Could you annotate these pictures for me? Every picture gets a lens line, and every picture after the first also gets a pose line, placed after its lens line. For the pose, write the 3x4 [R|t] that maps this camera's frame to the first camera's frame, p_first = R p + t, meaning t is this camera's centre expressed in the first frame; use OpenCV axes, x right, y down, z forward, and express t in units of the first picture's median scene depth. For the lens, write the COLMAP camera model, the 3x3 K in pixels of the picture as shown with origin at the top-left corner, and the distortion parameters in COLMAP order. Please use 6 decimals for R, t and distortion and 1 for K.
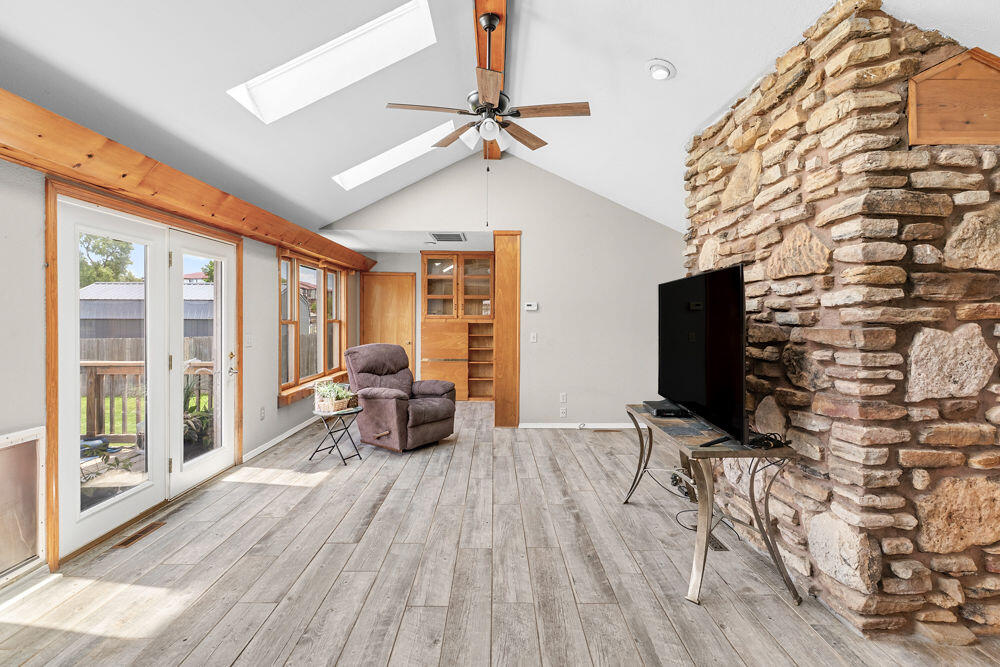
lens RADIAL K [[477.6, 0, 501.0], [0, 477.6, 326.9], [0, 0, 1]] dist [-0.000988, -0.000198]
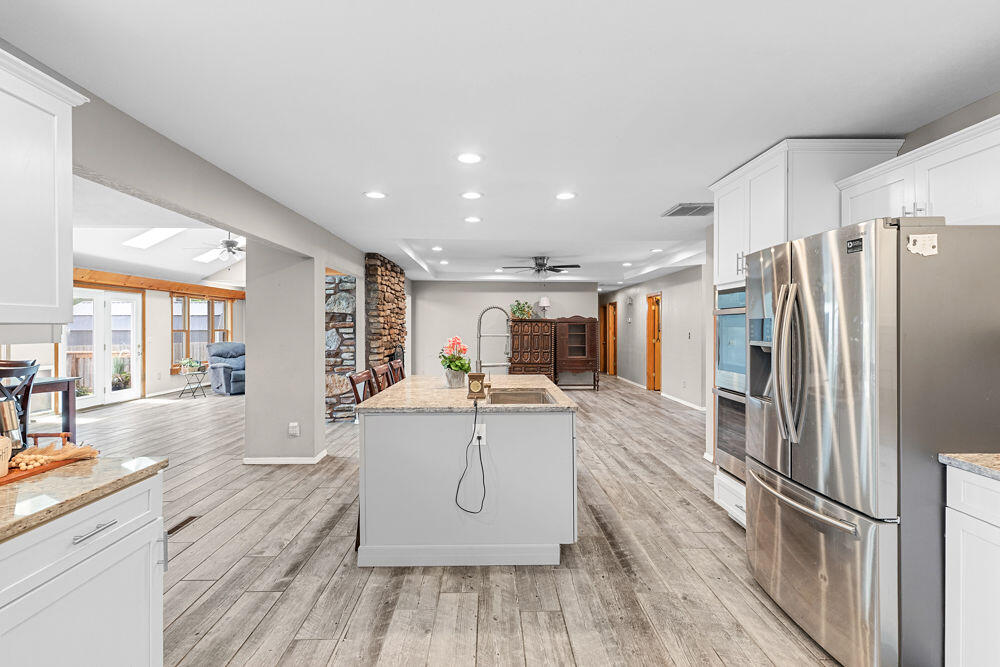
lens RADIAL K [[477.6, 0, 504.4], [0, 477.6, 331.4], [0, 0, 1]] dist [-0.000988, -0.000198]
pose [[0.999857, -0.006398, 0.015628, 1.015579], [0.006576, 0.999914, -0.011362, 0.028181], [-0.015554, 0.011463, 0.999813, -1.136118]]
